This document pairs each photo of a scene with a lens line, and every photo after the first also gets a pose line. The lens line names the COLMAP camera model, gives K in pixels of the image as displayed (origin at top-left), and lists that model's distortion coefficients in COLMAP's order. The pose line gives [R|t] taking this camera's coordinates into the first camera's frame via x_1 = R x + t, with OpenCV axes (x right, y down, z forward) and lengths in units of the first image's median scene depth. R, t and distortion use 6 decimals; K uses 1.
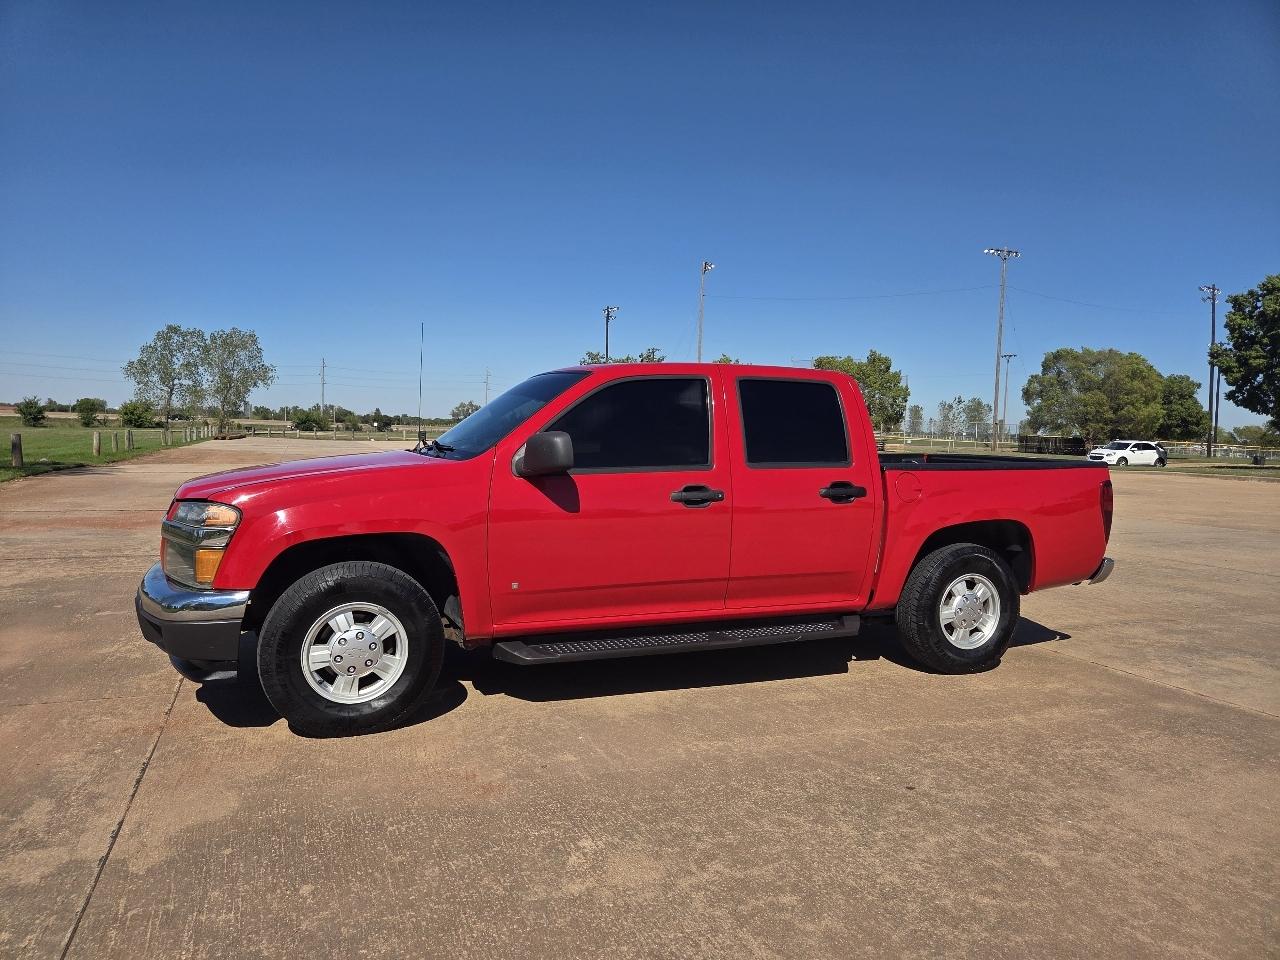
lens RADIAL K [[857.6, 0, 628.1], [0, 857.6, 485.4], [0, 0, 1]] dist [0.060425, -0.056655]
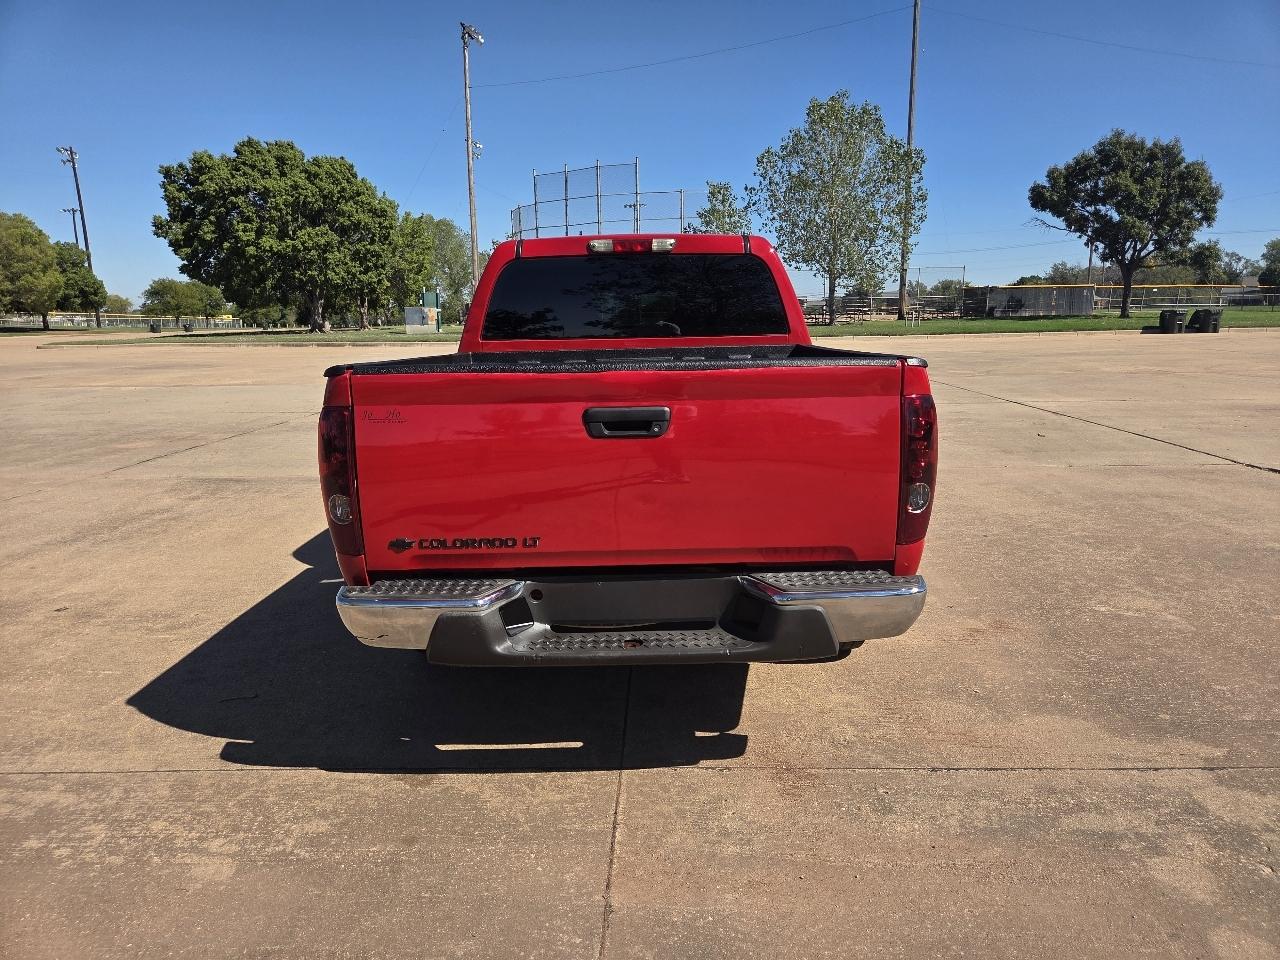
lens RADIAL K [[857.6, 0, 653.1], [0, 857.6, 485.1], [0, 0, 1]] dist [0.060425, -0.056655]
pose [[0.376025, -0.210714, 0.902333, -1.150811], [0.076616, 0.977536, 0.196348, -0.089151], [-0.923437, -0.004699, 0.383722, 0.832176]]
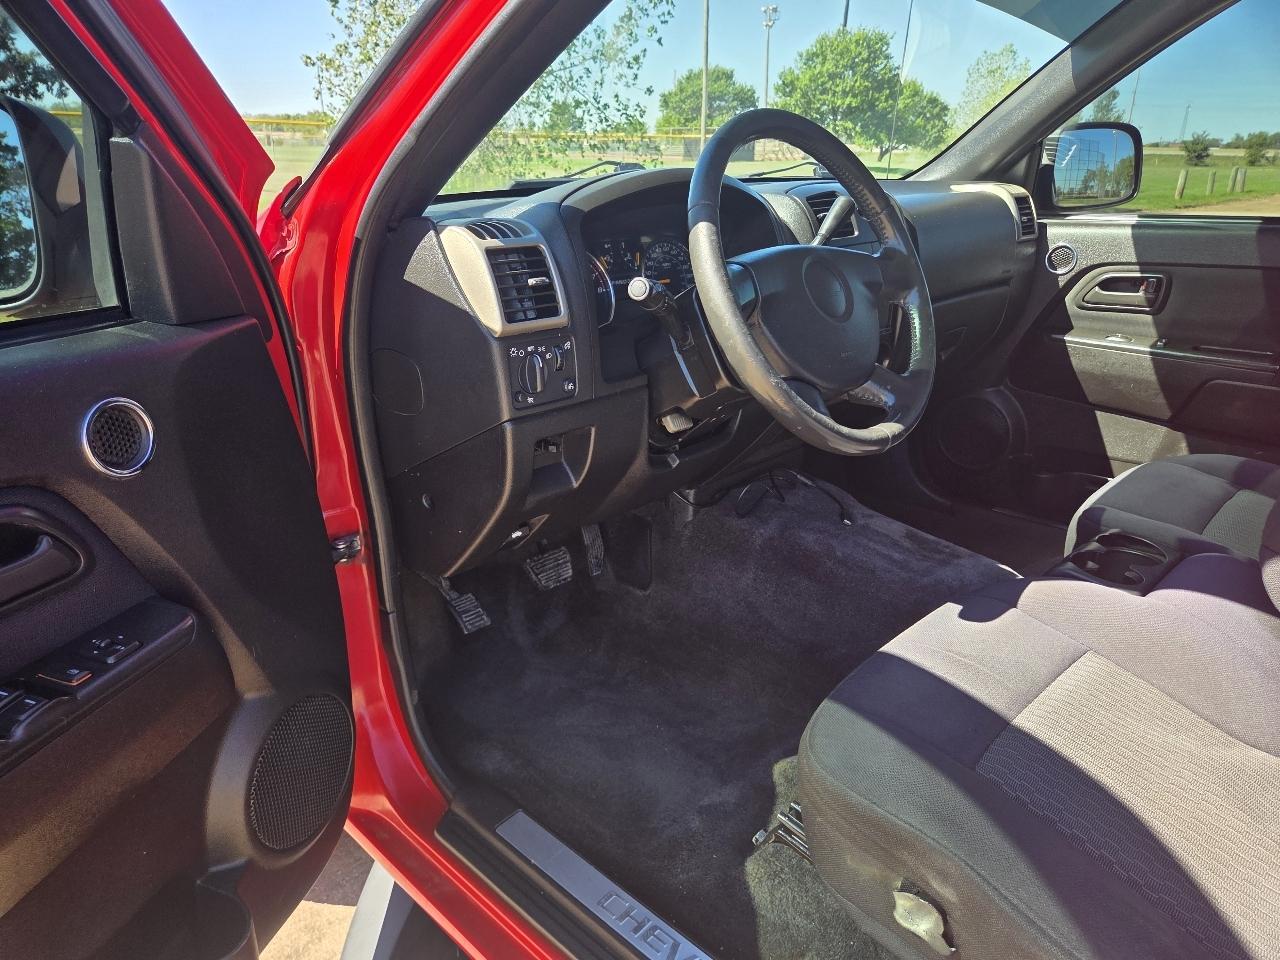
lens RADIAL K [[857.6, 0, 632.1], [0, 857.6, 493.7], [0, 0, 1]] dist [0.060425, -0.056655]
pose [[0.402456, 0.318286, -0.858326, -0.003724], [-0.057325, 0.944533, 0.323375, -0.053273], [0.913643, -0.080940, 0.398378, 1.113130]]
